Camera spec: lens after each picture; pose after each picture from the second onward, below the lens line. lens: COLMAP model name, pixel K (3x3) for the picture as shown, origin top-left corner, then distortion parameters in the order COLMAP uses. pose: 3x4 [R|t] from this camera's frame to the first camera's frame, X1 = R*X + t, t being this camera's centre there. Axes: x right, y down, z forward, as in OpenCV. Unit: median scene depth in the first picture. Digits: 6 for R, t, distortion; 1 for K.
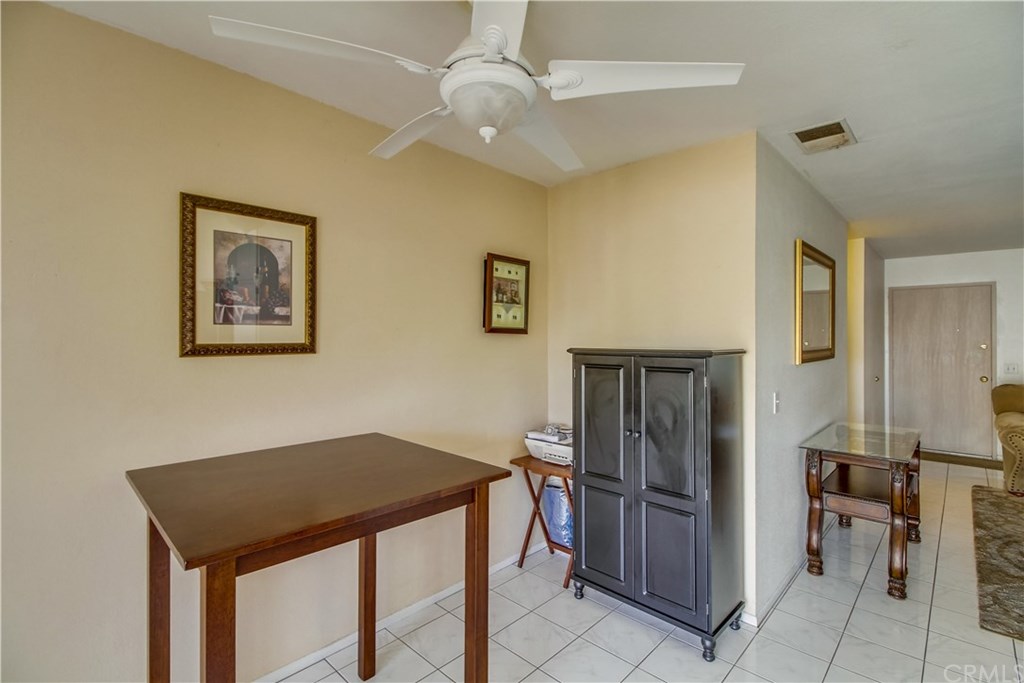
lens RADIAL K [[475.8, 0, 521.1], [0, 475.8, 338.0], [0, 0, 1]] dist [-0.001174, -0.000450]
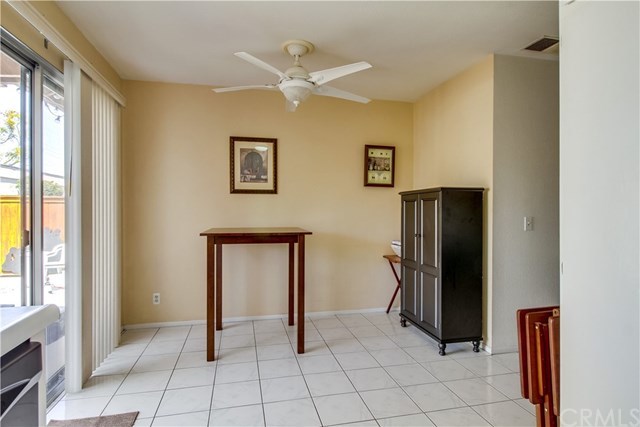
lens RADIAL K [[347.0, 0, 320.0], [0, 347.0, 213.5], [0, 0, 1]] dist [0.004966, -0.014318]
pose [[0.835595, 0.002862, -0.549339, 0.652363], [0.001164, 0.999975, 0.006980, 0.106523], [0.549345, -0.006472, 0.835571, -0.333835]]
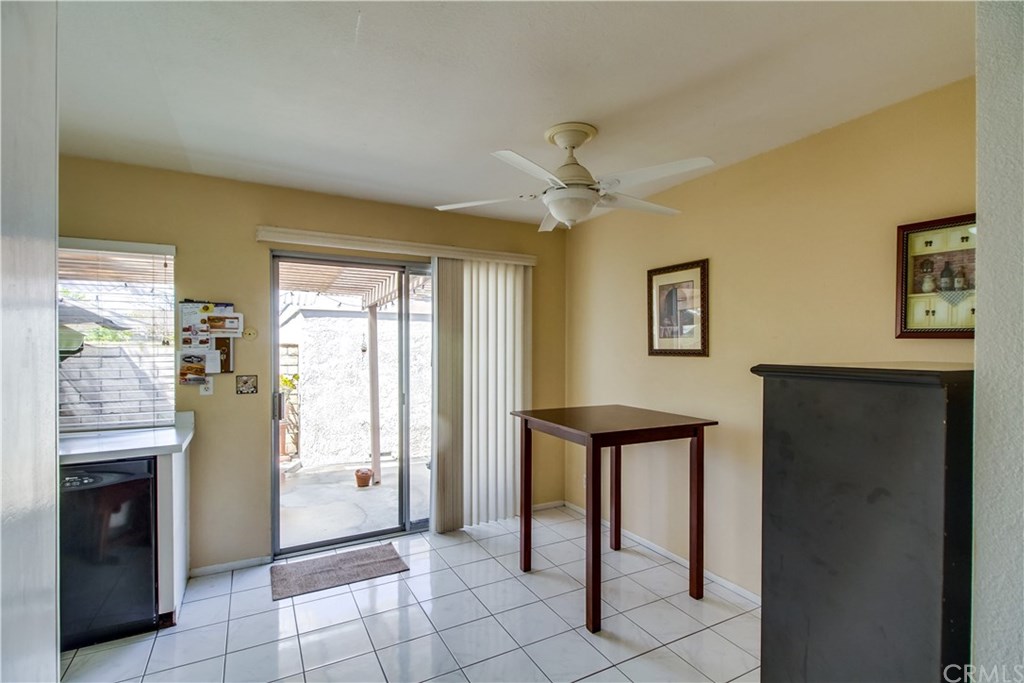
lens RADIAL K [[474.5, 0, 515.5], [0, 474.5, 346.3], [0, 0, 1]] dist [0.002401, 0.000223]
pose [[-0.315949, -0.000663, -0.948776, 0.933169], [-0.000547, 1.000000, -0.000517, 0.002516], [0.948776, 0.000356, -0.315949, 0.800465]]
